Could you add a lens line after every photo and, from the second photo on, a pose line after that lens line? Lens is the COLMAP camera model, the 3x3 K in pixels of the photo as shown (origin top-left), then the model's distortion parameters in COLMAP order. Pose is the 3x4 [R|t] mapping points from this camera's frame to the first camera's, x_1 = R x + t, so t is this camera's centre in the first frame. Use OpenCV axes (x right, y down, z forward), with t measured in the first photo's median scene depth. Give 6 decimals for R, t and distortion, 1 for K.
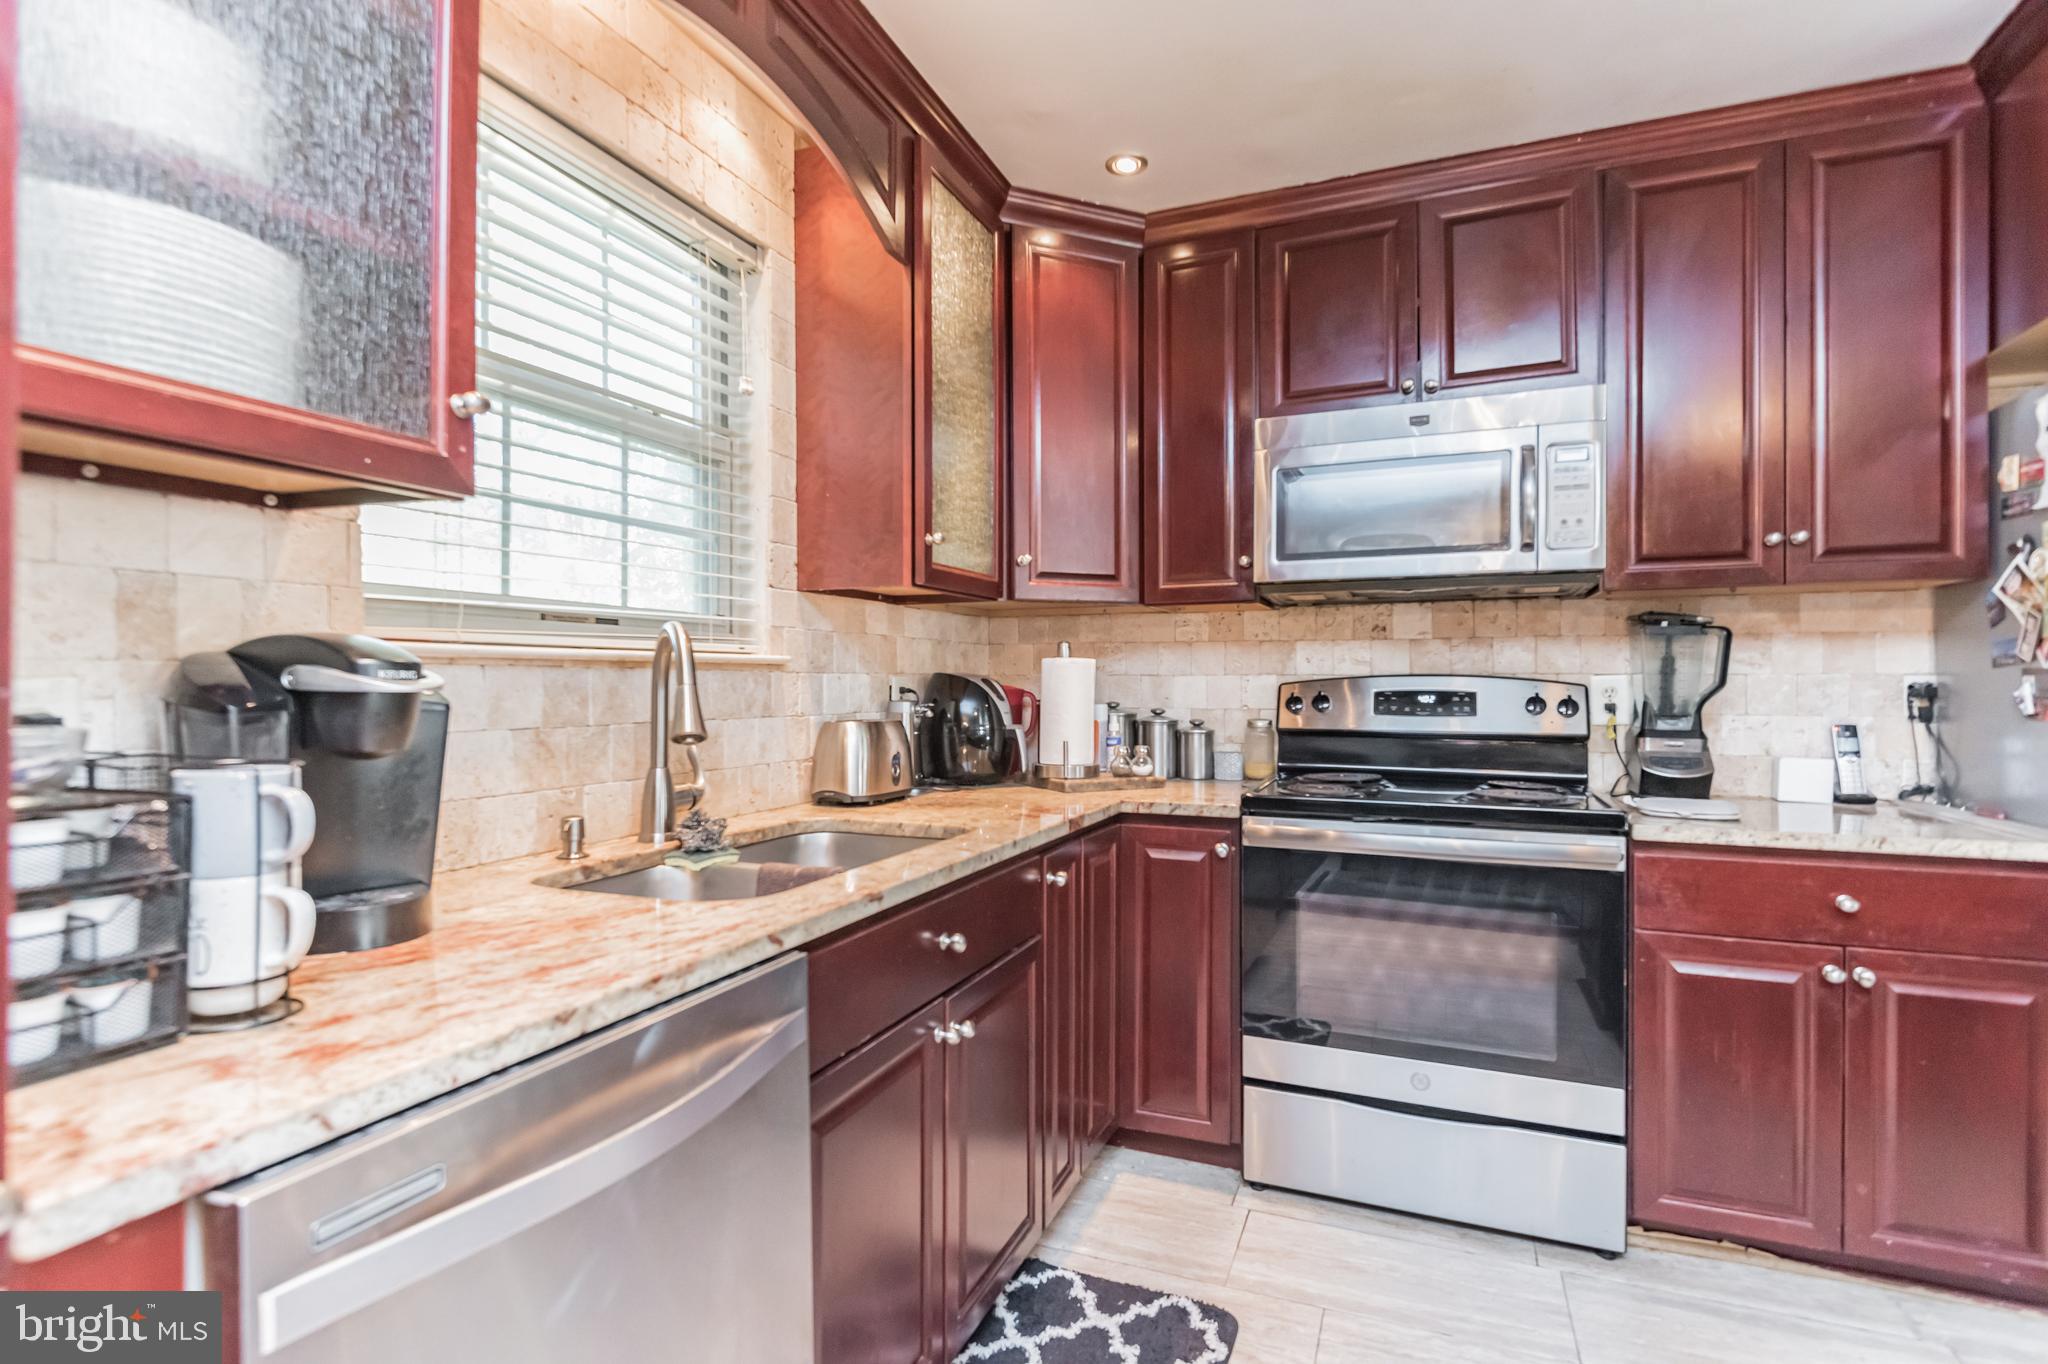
lens RADIAL K [[1020.2, 0, 1031.4], [0, 1020.2, 683.3], [0, 0, 1]] dist [0.011715, 0.000813]
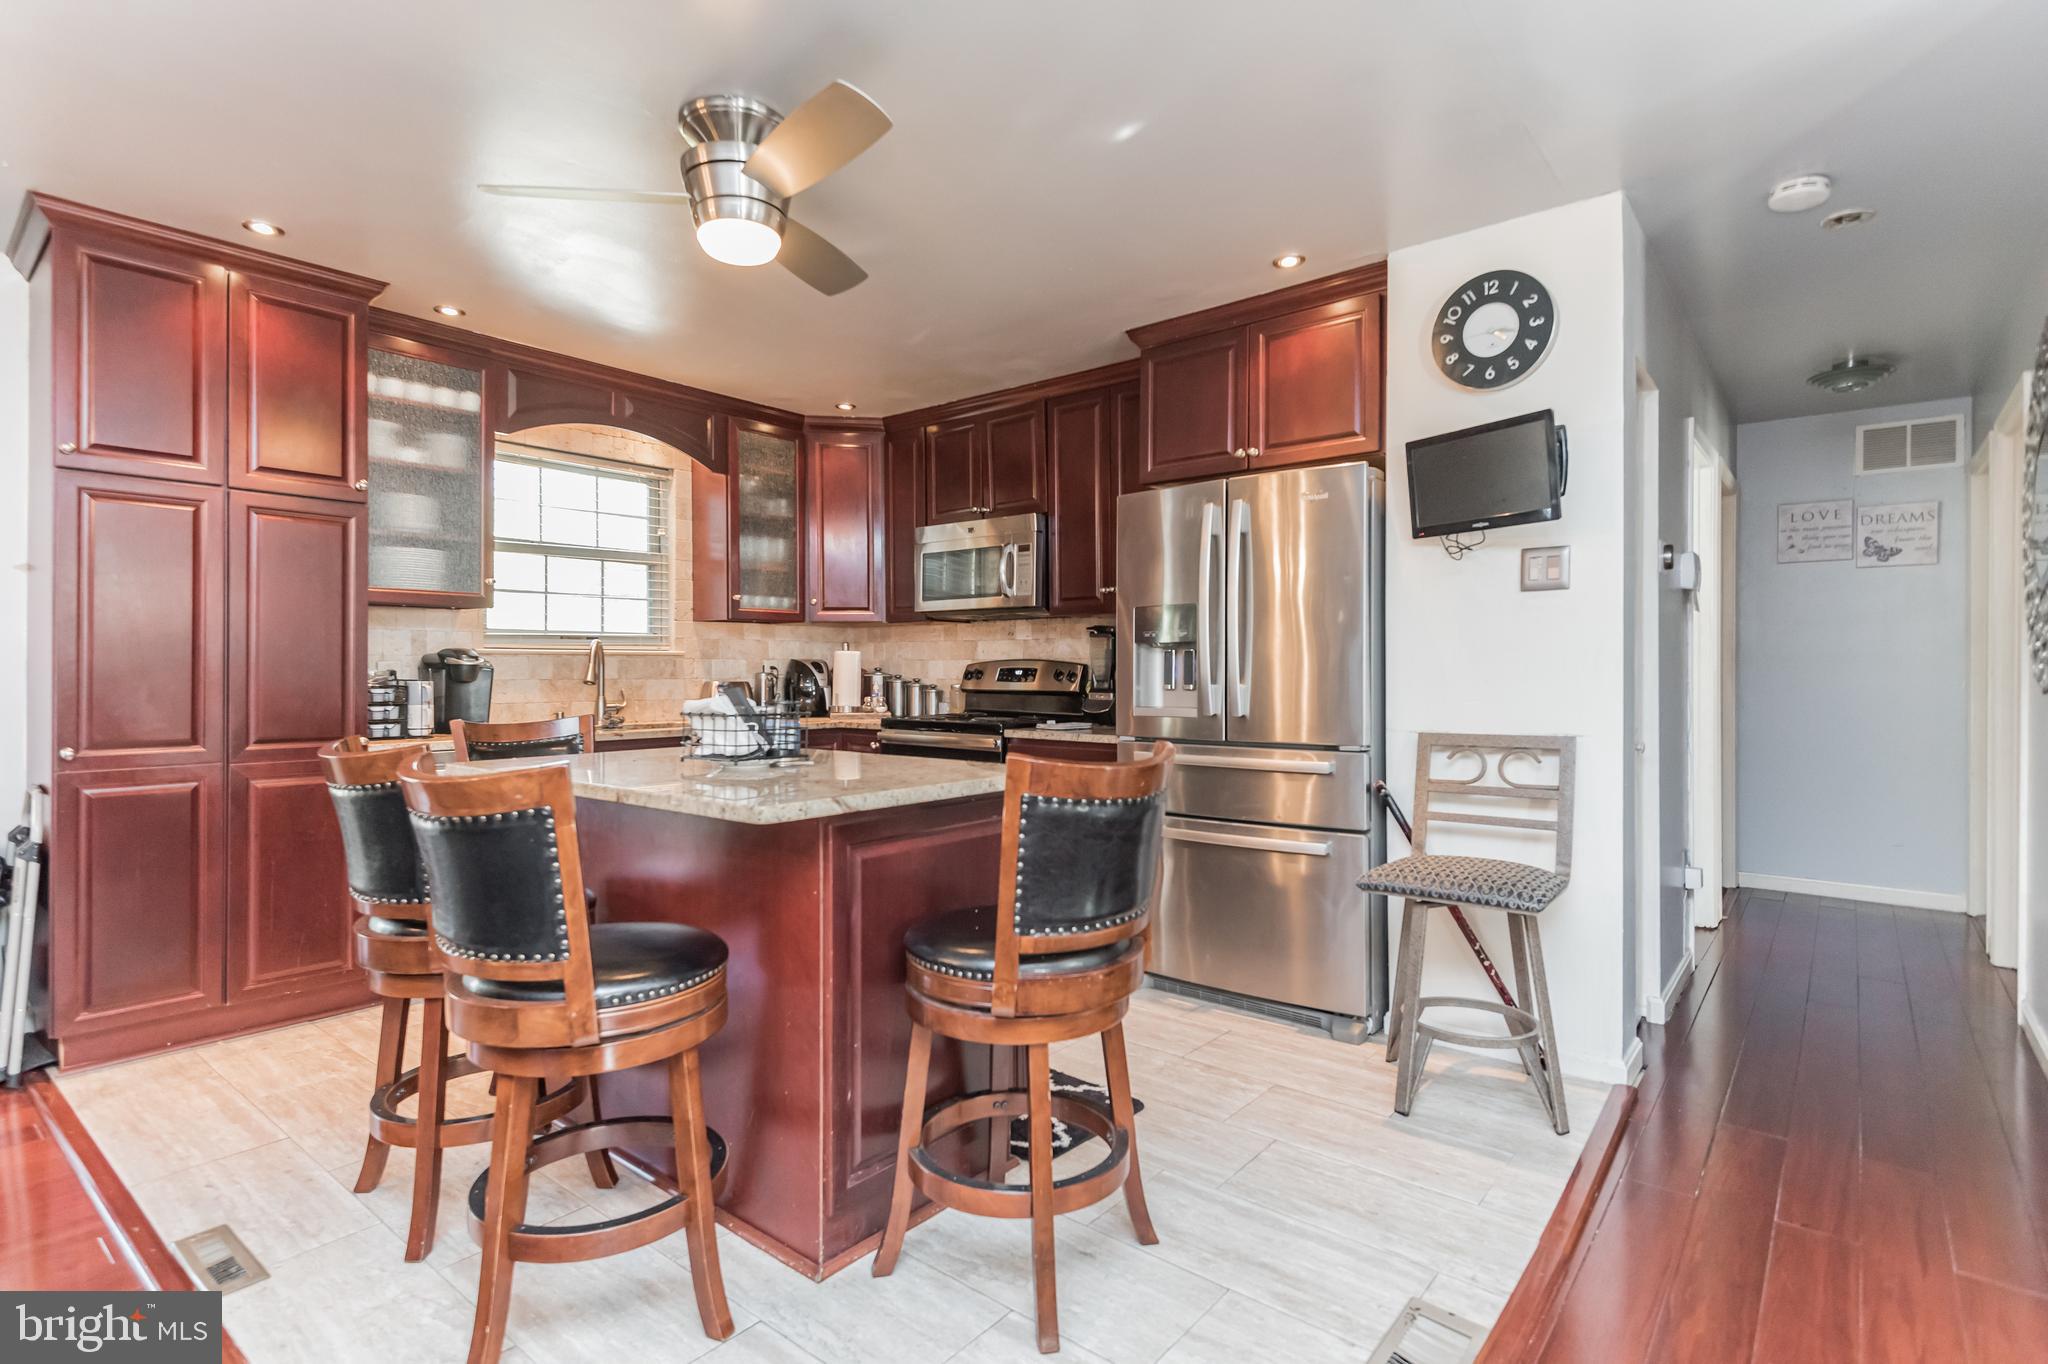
lens RADIAL K [[1020.2, 0, 1012.0], [0, 1020.2, 672.1], [0, 0, 1]] dist [0.011715, 0.000813]
pose [[0.953205, 0.002835, -0.302311, 1.144948], [-0.001645, 0.999990, 0.004191, 0.008342], [0.302320, -0.003497, 0.953200, -0.928930]]
